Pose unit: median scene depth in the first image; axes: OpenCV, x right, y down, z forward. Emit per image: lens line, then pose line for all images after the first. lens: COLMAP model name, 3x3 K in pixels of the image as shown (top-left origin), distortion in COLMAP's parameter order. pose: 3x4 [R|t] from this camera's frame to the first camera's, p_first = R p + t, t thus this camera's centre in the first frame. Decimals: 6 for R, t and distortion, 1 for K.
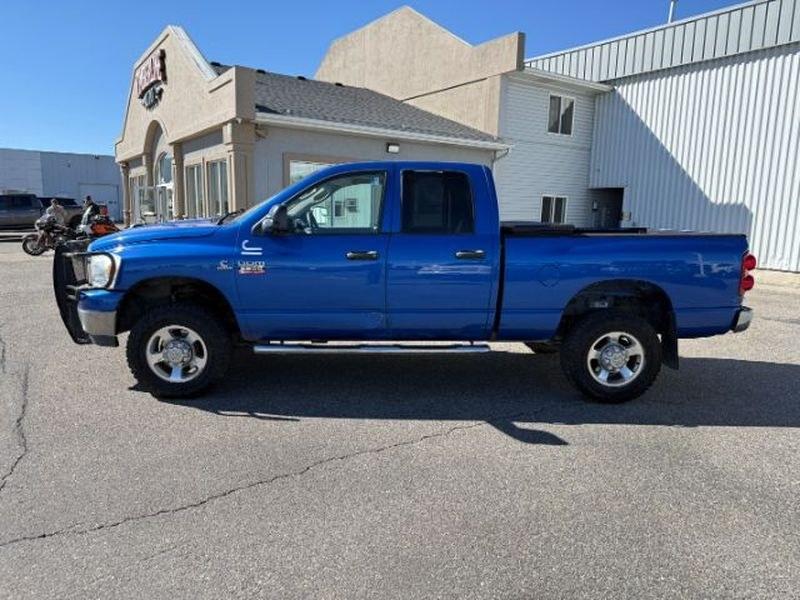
lens RADIAL K [[573.2, 0, 397.1], [0, 573.2, 300.6], [0, 0, 1]] dist [0.006090, -0.002506]
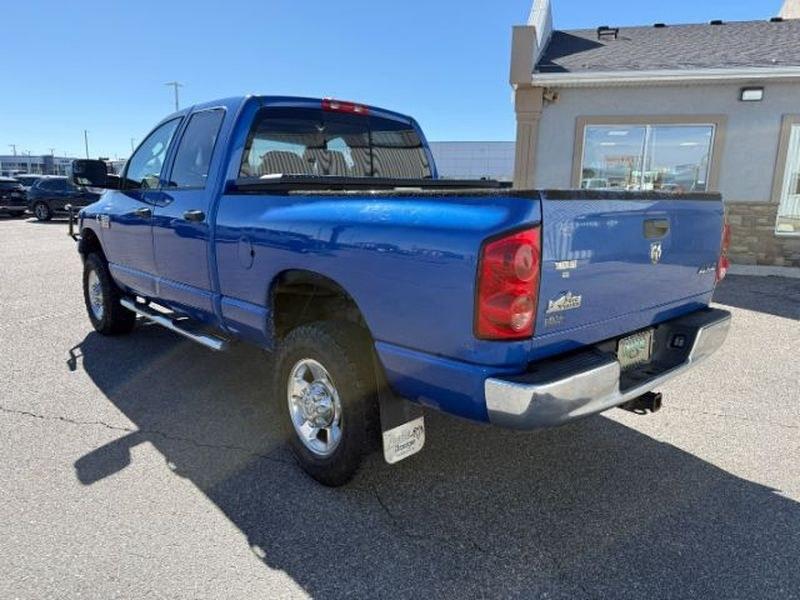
lens RADIAL K [[573.2, 0, 397.1], [0, 573.2, 300.6], [0, 0, 1]] dist [0.006090, -0.002506]
pose [[0.632999, 0.134694, -0.762345, 0.338497], [-0.120893, 0.989865, 0.074511, -0.020912], [0.764655, 0.044996, 0.642867, 0.276358]]
